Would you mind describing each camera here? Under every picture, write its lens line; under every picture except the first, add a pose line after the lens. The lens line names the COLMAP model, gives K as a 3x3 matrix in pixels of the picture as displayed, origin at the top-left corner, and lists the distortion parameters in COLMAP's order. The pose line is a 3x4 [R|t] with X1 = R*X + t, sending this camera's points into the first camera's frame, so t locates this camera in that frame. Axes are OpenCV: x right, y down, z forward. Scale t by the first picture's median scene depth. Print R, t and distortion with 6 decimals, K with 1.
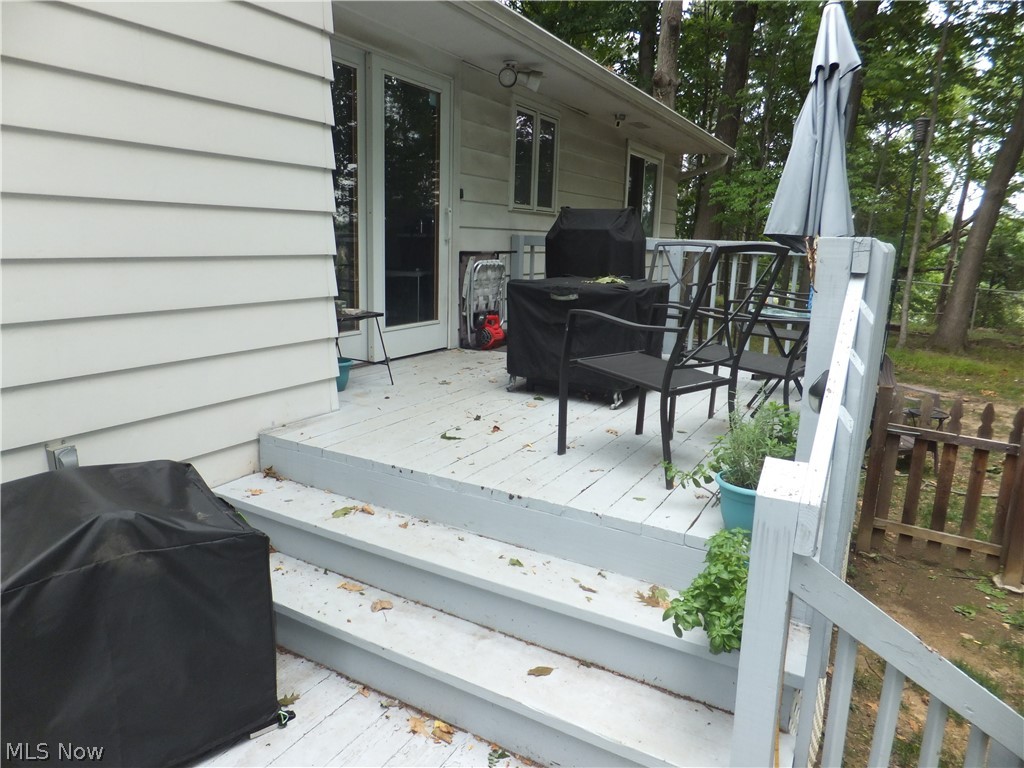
lens RADIAL K [[688.5, 0, 512.0], [0, 688.5, 384.0], [0, 0, 1]] dist [-0.000724, 0.000065]
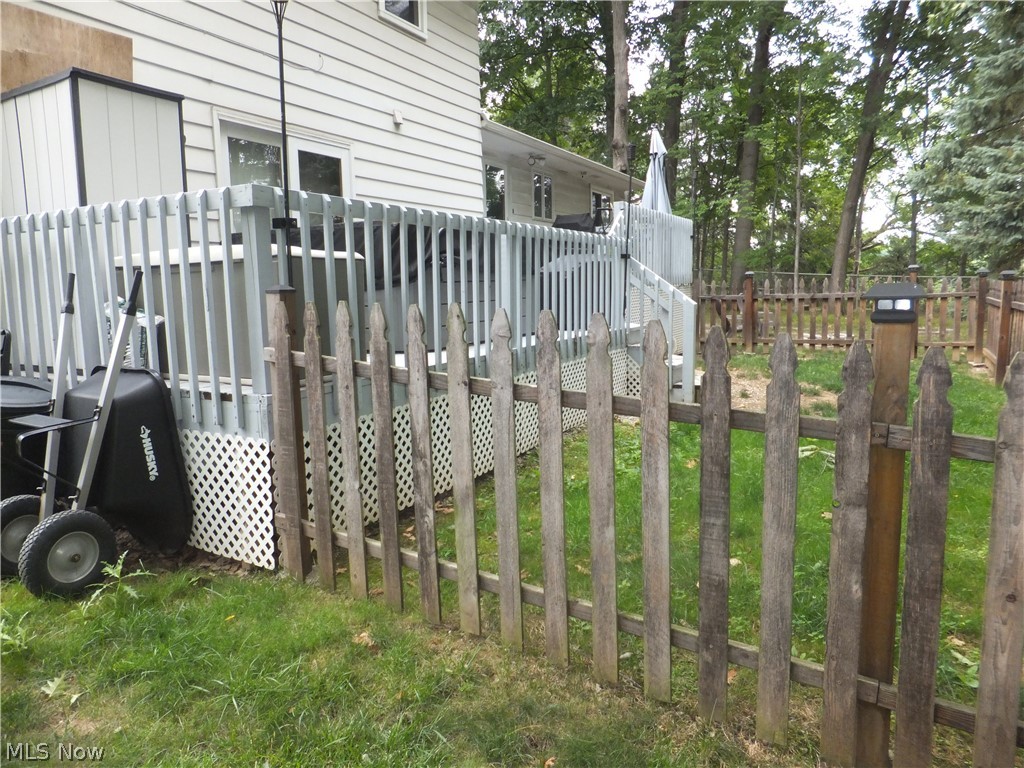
lens RADIAL K [[688.5, 0, 512.0], [0, 688.5, 384.0], [0, 0, 1]] dist [-0.000724, 0.000065]
pose [[0.998650, -0.051925, 0.001334, -0.094849], [0.051898, 0.996404, -0.066982, 0.389660], [0.002149, 0.066961, 0.997753, -1.079731]]
